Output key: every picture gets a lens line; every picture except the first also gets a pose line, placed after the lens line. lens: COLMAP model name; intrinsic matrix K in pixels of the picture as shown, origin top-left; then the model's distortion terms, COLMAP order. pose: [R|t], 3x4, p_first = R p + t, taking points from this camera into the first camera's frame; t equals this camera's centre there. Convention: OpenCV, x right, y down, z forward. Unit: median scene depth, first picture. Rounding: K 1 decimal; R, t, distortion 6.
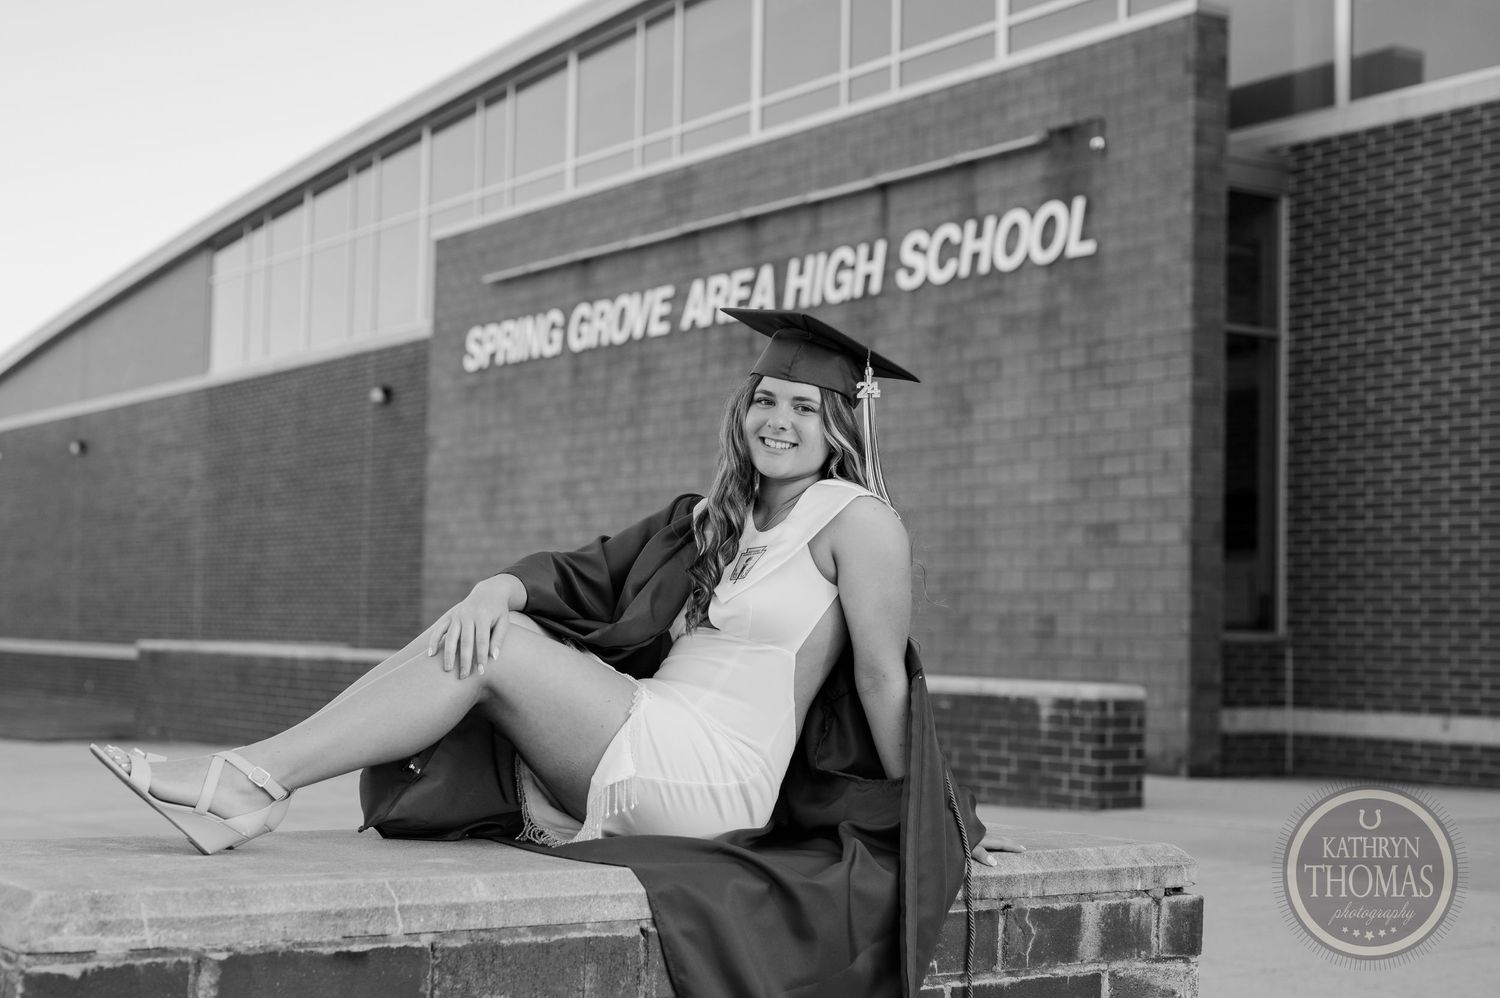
lens RADIAL K [[2244.9, 0, 774.2], [0, 2244.9, 505.9], [0, 0, 1]] dist [0.009124, 0.045318]
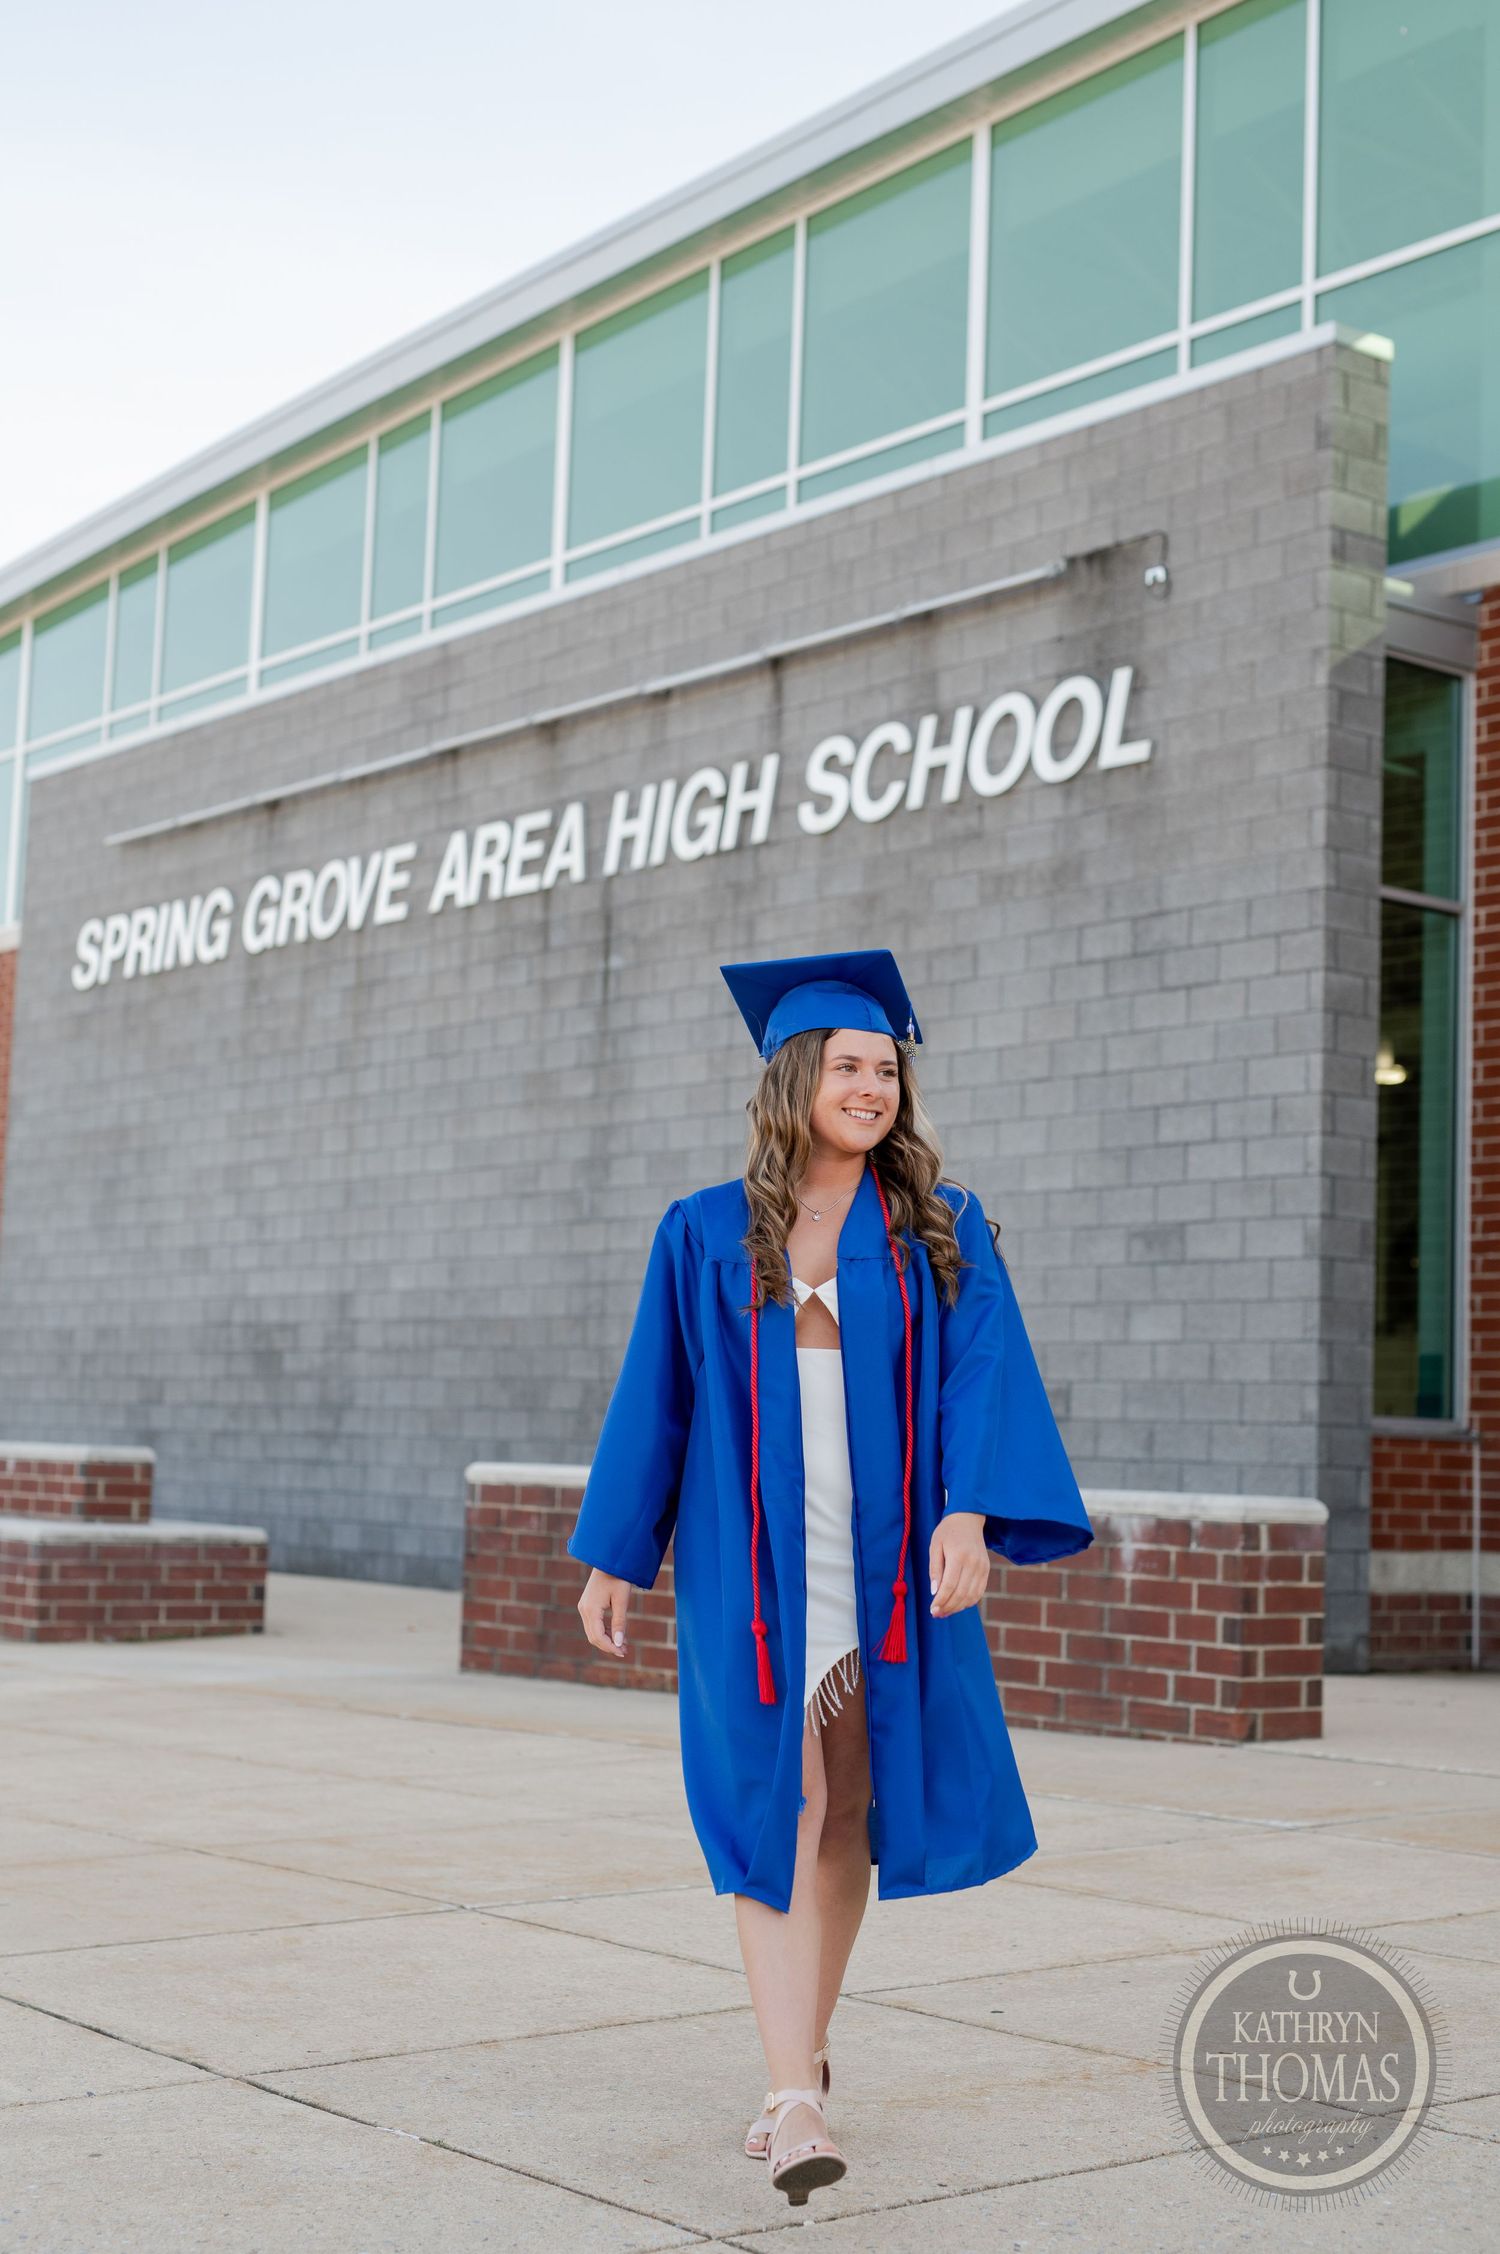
lens RADIAL K [[3122.7, 0, 754.0], [0, 3122.7, 1129.3], [0, 0, 1]] dist [-0.002174, 0.019080]
pose [[0.997592, 0.021771, 0.065857, -0.009583], [-0.018679, 0.998710, -0.047207, 0.021052], [-0.066799, 0.045863, 0.996712, 0.191593]]
